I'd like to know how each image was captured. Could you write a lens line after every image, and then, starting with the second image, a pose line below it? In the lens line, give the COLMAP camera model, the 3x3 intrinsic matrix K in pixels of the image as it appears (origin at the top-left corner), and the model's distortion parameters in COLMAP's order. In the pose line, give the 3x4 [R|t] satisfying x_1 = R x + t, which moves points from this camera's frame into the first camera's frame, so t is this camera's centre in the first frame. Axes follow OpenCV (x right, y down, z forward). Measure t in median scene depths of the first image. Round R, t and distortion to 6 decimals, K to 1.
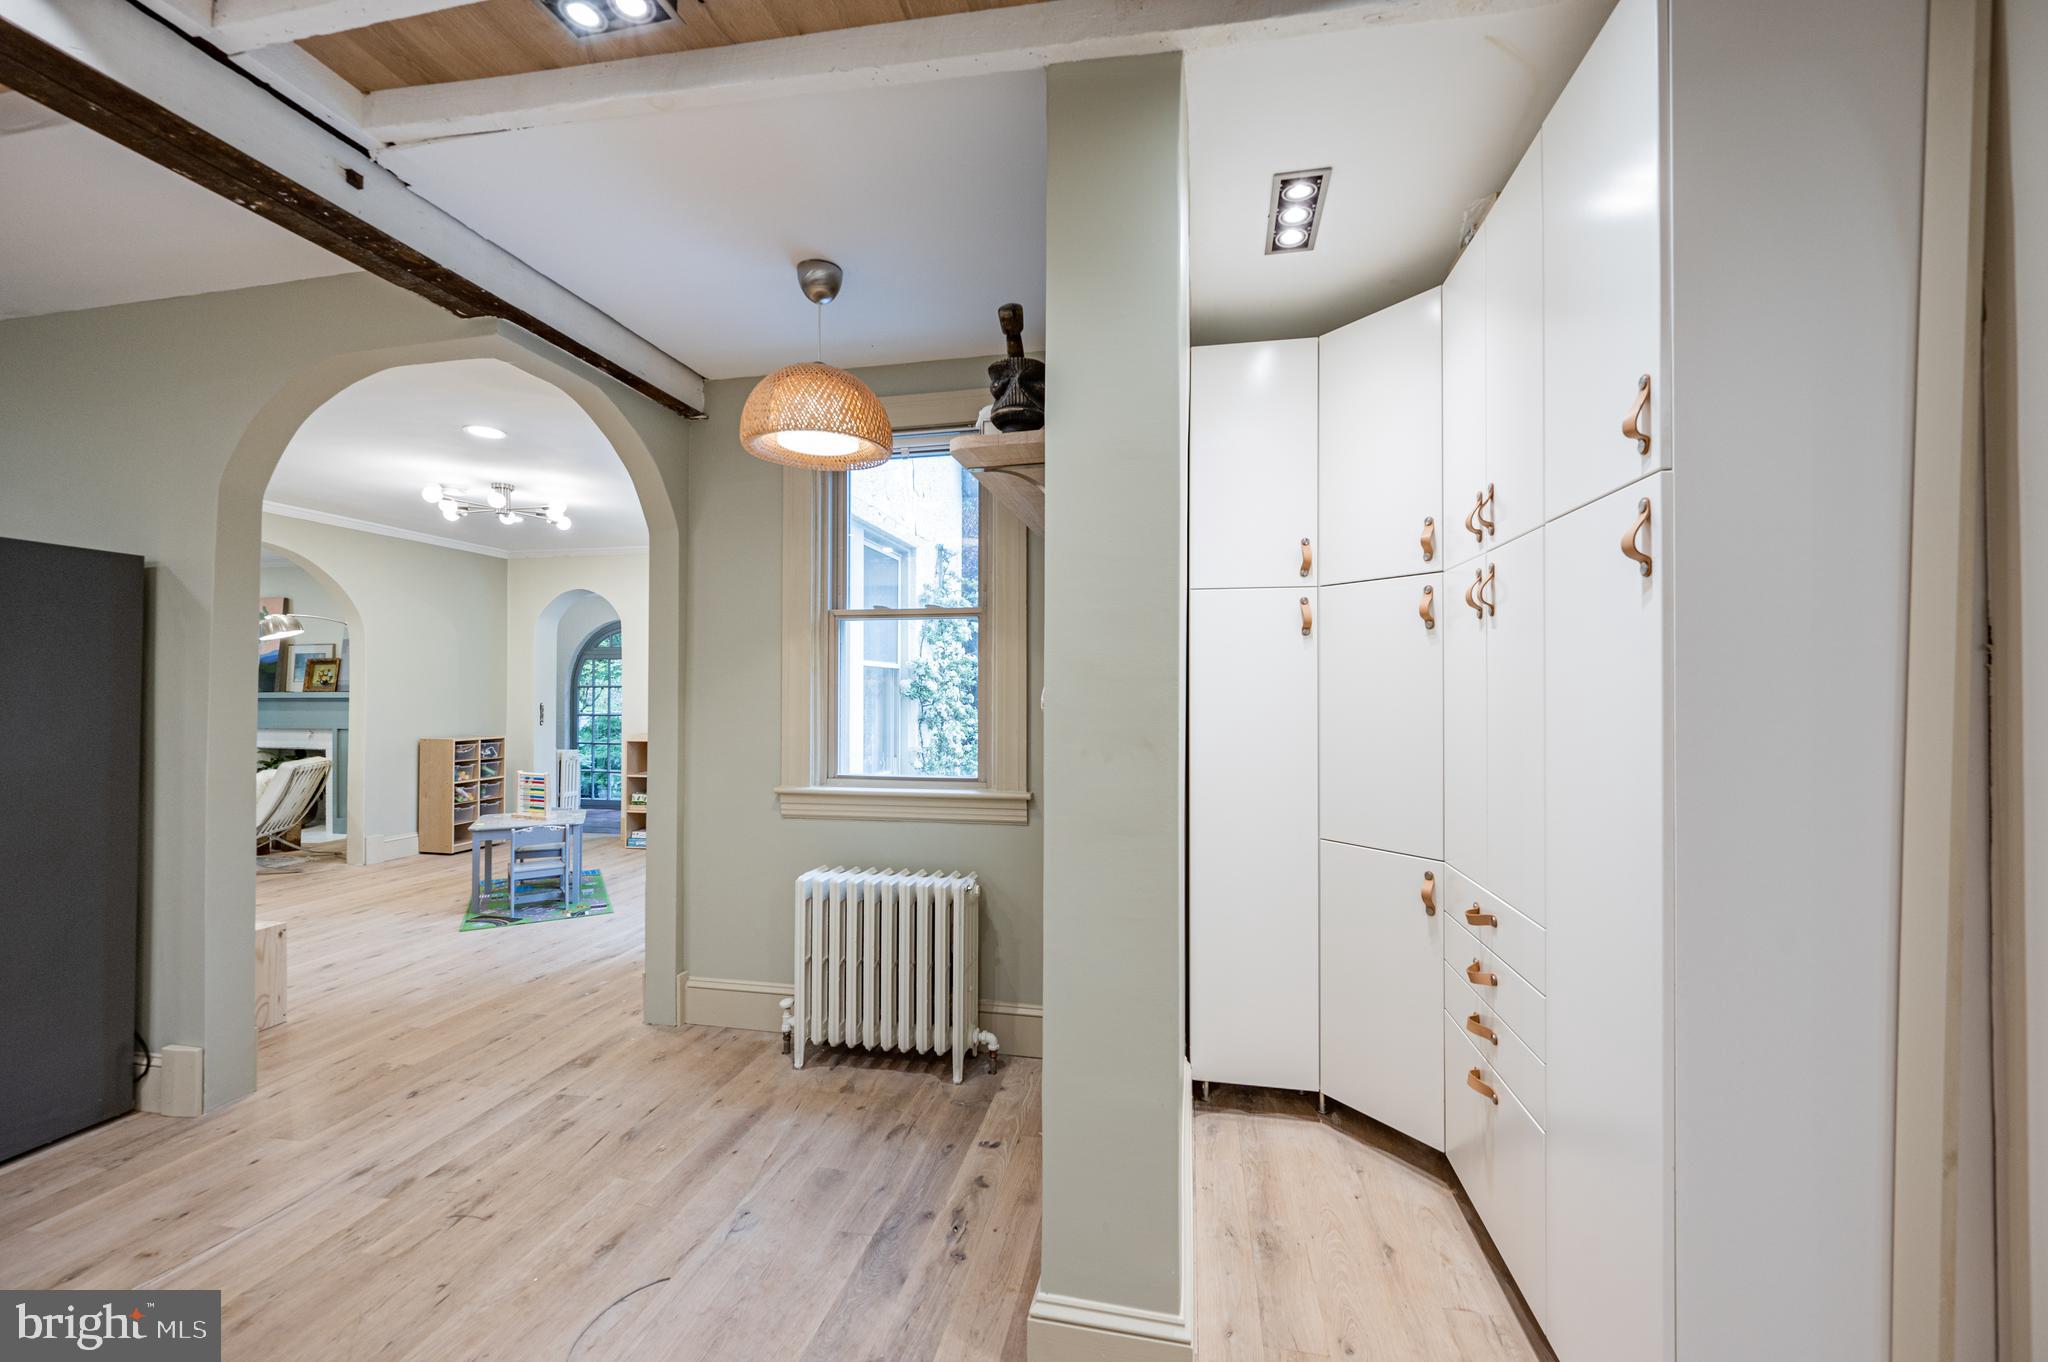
lens RADIAL K [[805.5, 0, 1023.7], [0, 805.5, 676.8], [0, 0, 1]] dist [-0.002928, -0.000103]
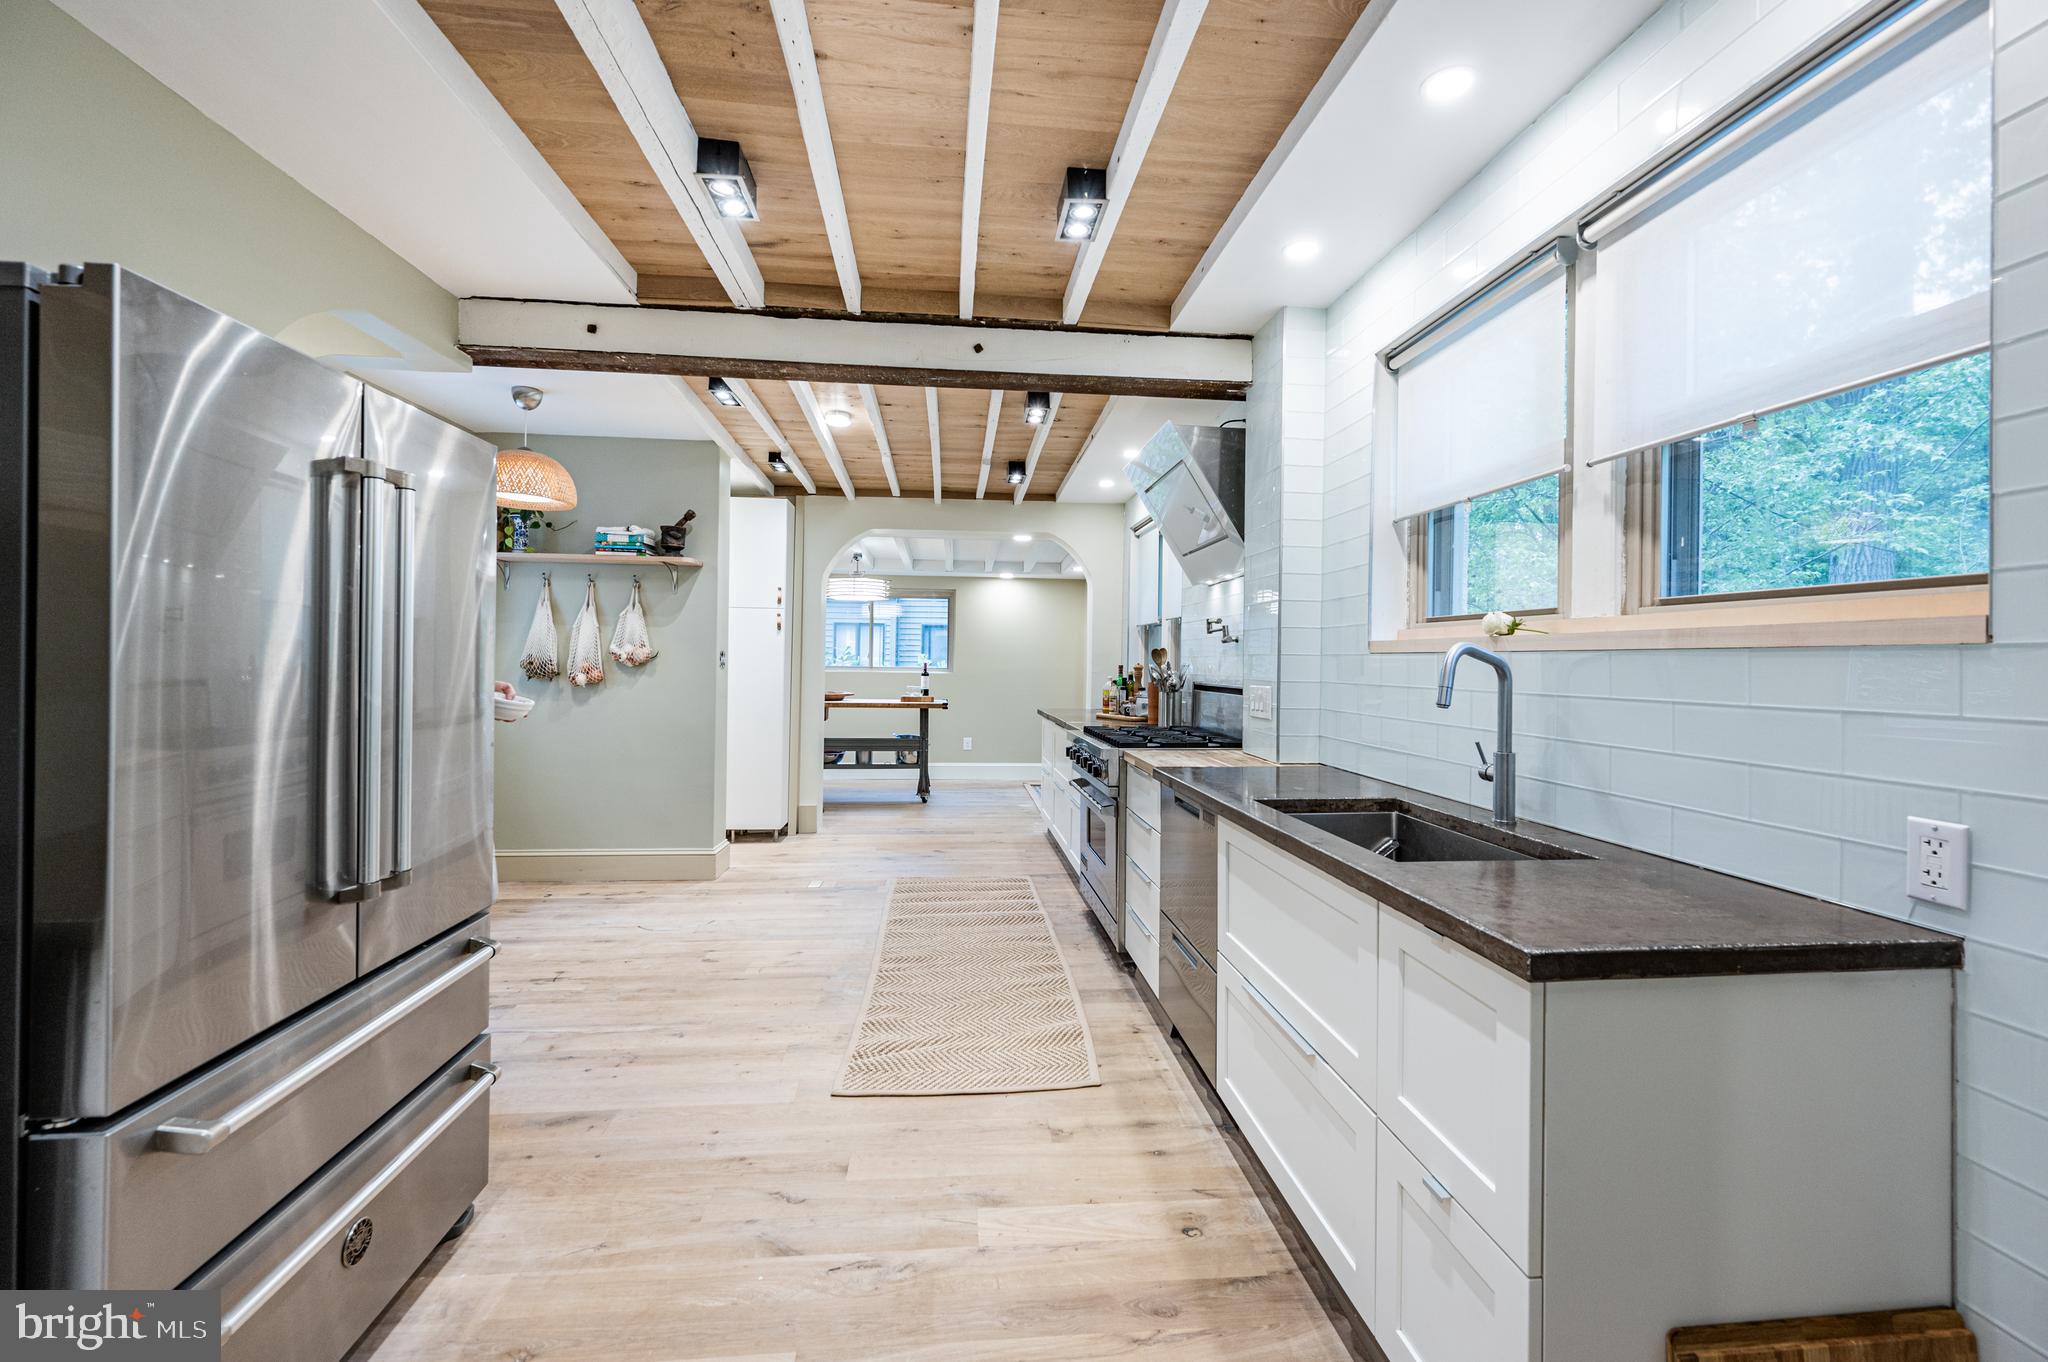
lens RADIAL K [[835.7, 0, 1028.6], [0, 835.7, 655.3], [0, 0, 1]] dist [-0.000413, 0.000135]
pose [[-0.296097, 0.005999, 0.955139, -1.890663], [-0.029179, 0.999457, -0.015322, 0.022696], [-0.954712, -0.032407, -0.295761, 0.454136]]
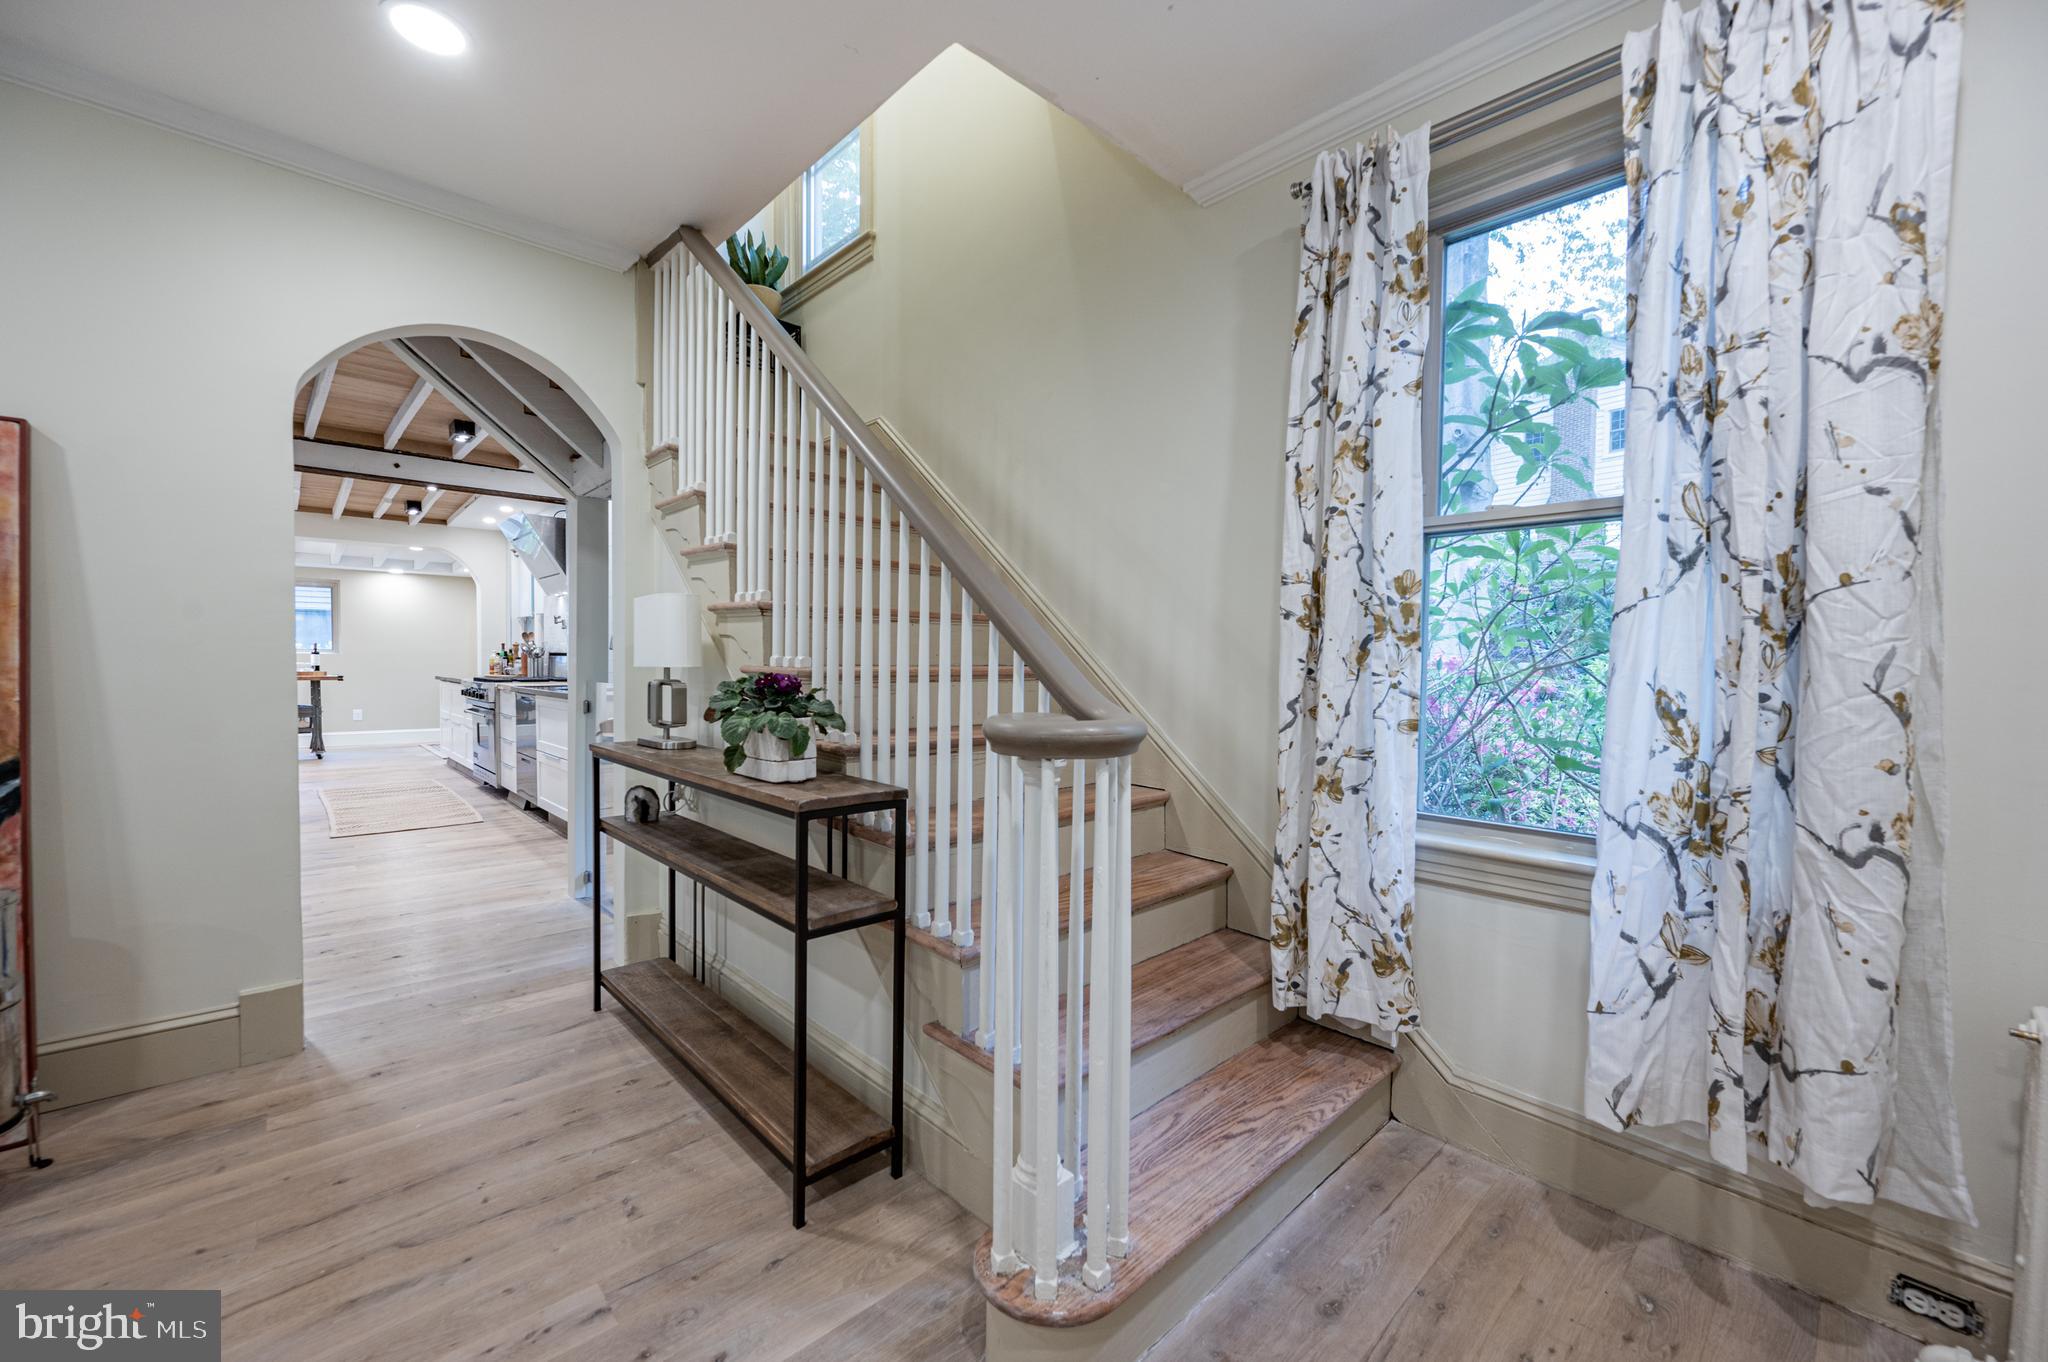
lens RADIAL K [[808.2, 0, 1024.4], [0, 808.2, 688.6], [0, 0, 1]] dist [0.000086, 0.000376]
pose [[-0.816300, -0.025672, 0.577058, -3.320675], [-0.019447, 0.999667, 0.016962, 0.087736], [-0.577301, 0.002624, -0.816527, 0.968650]]
